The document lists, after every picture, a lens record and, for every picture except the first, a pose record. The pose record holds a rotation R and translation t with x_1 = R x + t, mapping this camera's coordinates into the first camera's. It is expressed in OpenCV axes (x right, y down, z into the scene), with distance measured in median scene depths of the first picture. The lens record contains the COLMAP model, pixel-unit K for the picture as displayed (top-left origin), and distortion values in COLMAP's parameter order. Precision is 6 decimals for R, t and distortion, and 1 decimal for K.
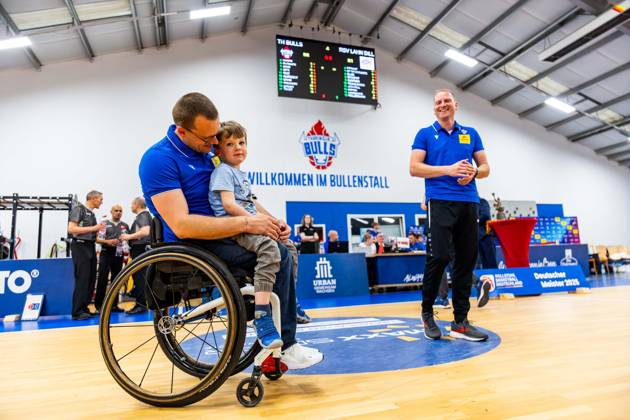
lens RADIAL K [[403.1, 0, 312.2], [0, 403.1, 208.5], [0, 0, 1]] dist [0.005552, -0.016409]
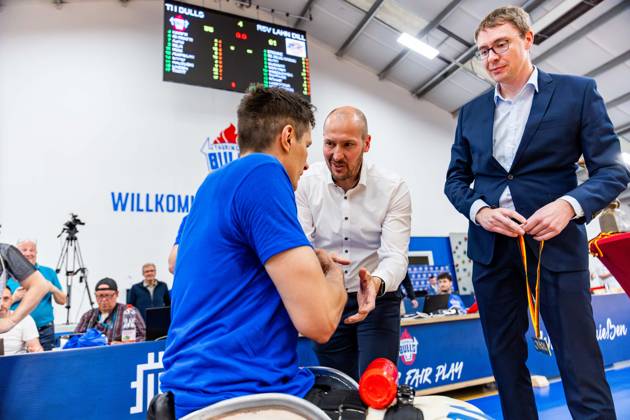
lens RADIAL K [[403.1, 0, 311.1], [0, 403.1, 210.4], [0, 0, 1]] dist [0.005552, -0.016409]
pose [[0.992578, -0.006625, 0.121430, 0.073482], [0.020421, 0.993416, -0.112726, 0.019142], [-0.119884, 0.114369, 0.986178, 0.307913]]
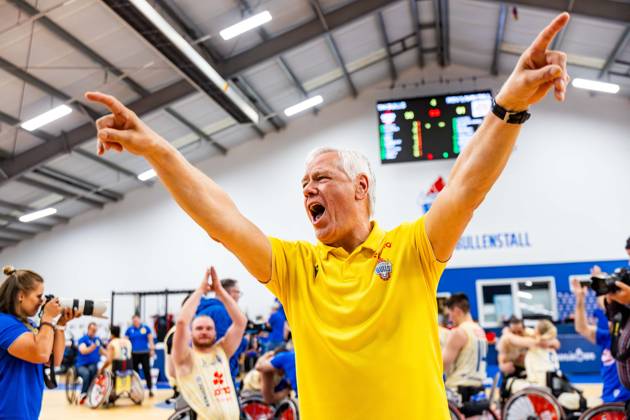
lens RADIAL K [[628.8, 0, 312.7], [0, 628.8, 207.2], [0, 0, 1]] dist [0.014005, 0.000000]
pose [[0.864854, -0.084611, -0.494842, 0.486361], [0.078636, 0.996359, -0.032927, -0.132126], [0.495826, -0.010435, 0.868359, -0.382321]]
